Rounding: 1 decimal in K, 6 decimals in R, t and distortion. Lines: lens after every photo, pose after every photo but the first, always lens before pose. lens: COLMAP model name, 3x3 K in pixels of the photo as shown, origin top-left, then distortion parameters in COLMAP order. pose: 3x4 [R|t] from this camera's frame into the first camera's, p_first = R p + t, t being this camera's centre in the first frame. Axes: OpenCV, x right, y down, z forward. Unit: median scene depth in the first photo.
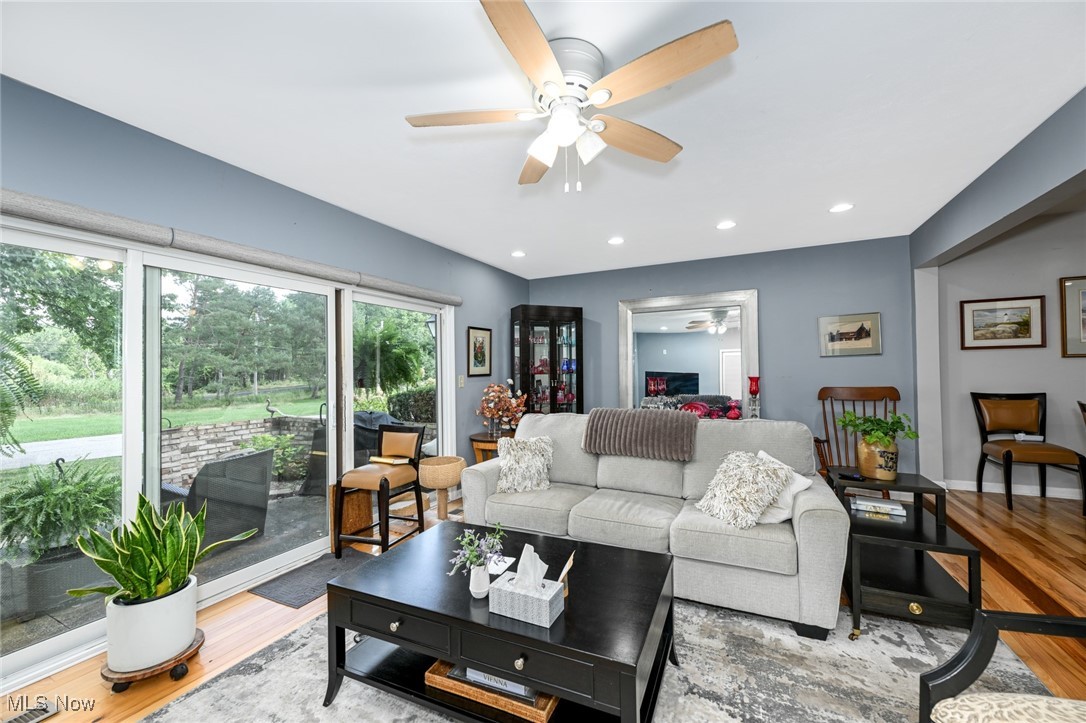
lens RADIAL K [[434.8, 0, 541.2], [0, 434.8, 362.5], [0, 0, 1]] dist [-0.003298, -0.000018]
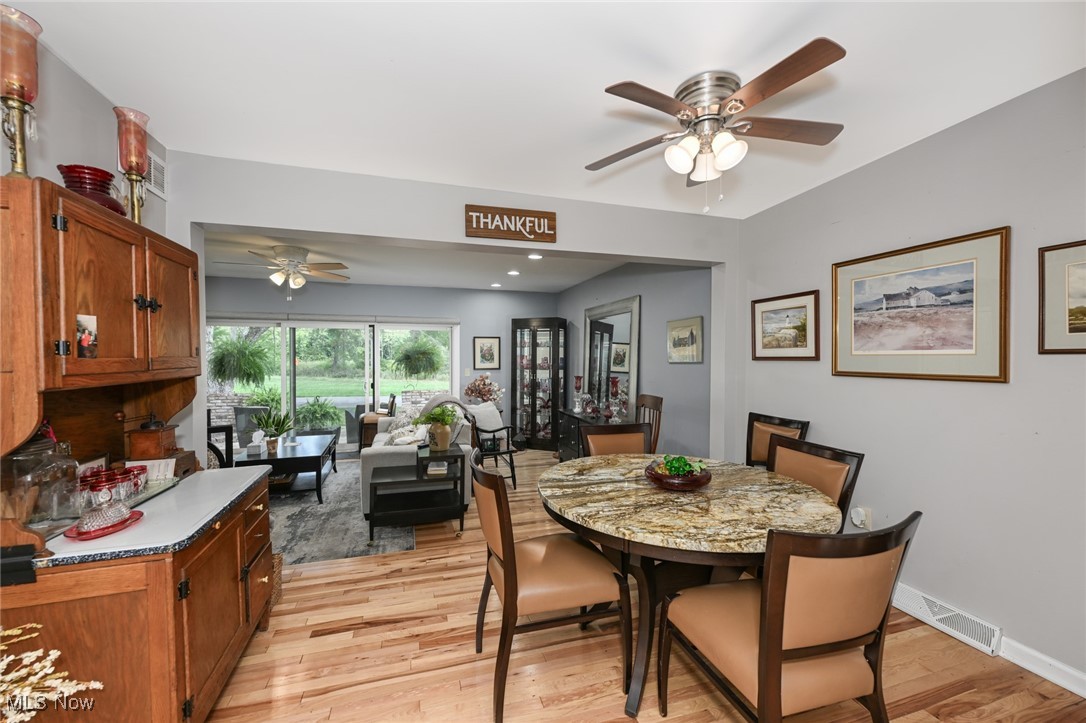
lens RADIAL K [[434.8, 0, 541.2], [0, 434.8, 362.5], [0, 0, 1]] dist [-0.003298, -0.000018]
pose [[0.685196, 0.025735, -0.727904, 1.214328], [-0.001854, 0.999434, 0.033590, -0.048707], [0.728356, -0.021667, 0.684856, 0.129722]]
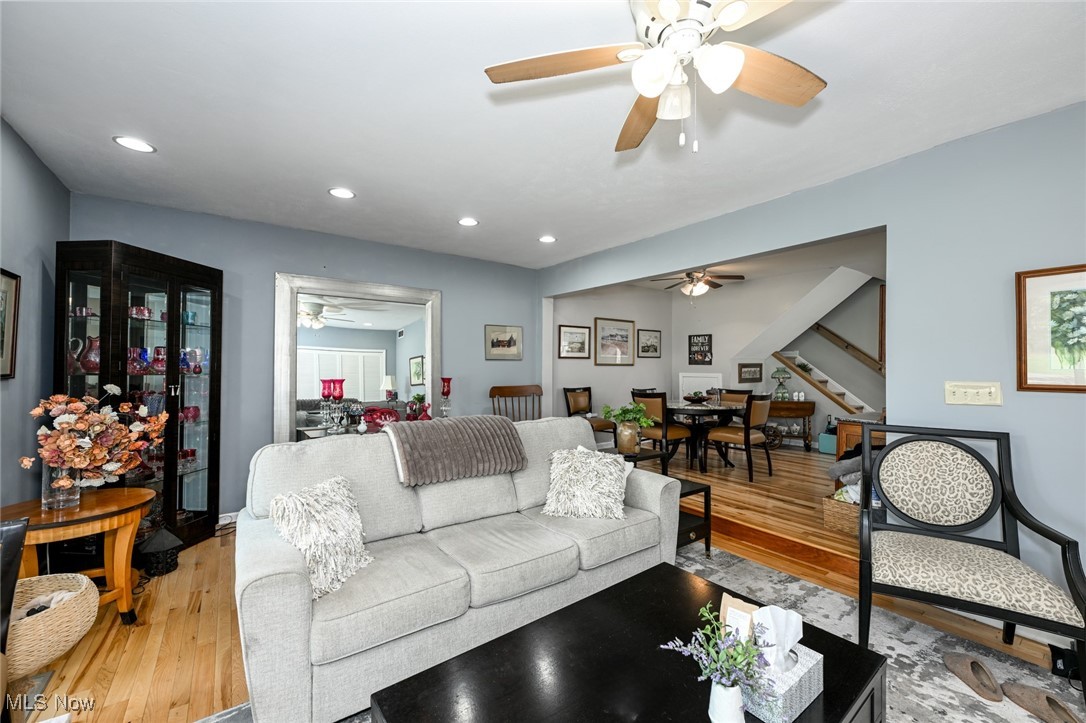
lens RADIAL K [[429.6, 0, 545.2], [0, 429.6, 366.4], [0, 0, 1]] dist [0.001418, 0.000078]
pose [[0.458558, 0.017596, 0.888490, -0.306764], [-0.025818, 0.999646, -0.006473, 0.007378], [-0.888289, -0.019971, 0.458850, 0.356540]]
